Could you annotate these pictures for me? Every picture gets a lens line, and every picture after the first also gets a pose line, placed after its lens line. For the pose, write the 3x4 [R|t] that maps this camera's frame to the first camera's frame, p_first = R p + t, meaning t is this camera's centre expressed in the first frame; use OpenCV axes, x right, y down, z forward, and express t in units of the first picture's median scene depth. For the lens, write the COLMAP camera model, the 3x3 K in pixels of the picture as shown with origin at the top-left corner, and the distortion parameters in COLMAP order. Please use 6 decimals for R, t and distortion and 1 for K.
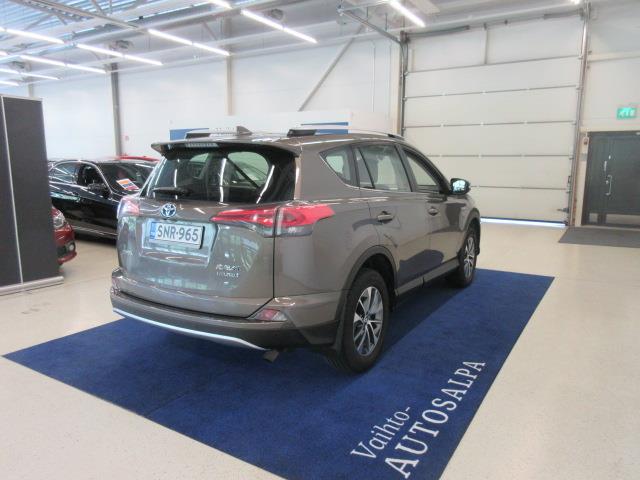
lens RADIAL K [[474.6, 0, 322.8], [0, 474.6, 240.1], [0, 0, 1]] dist [0.009528, -0.007661]
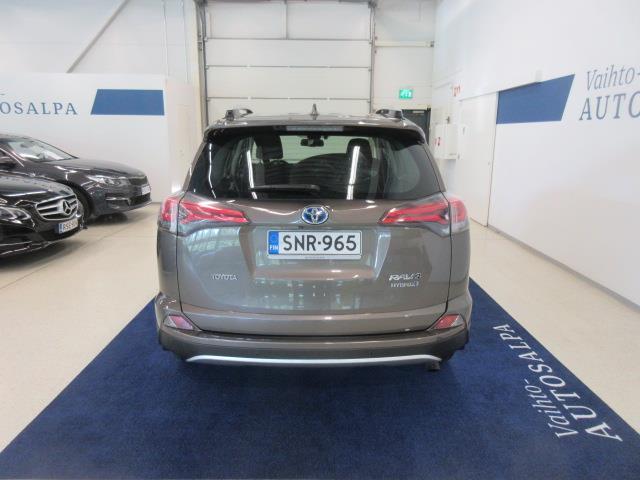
lens RADIAL K [[474.6, 0, 321.2], [0, 474.6, 238.1], [0, 0, 1]] dist [0.009528, -0.007661]
pose [[0.847668, -0.112984, 0.518356, -0.677185], [0.082781, 0.993260, 0.081125, -0.082071], [-0.524029, -0.025857, 0.851308, 0.317699]]
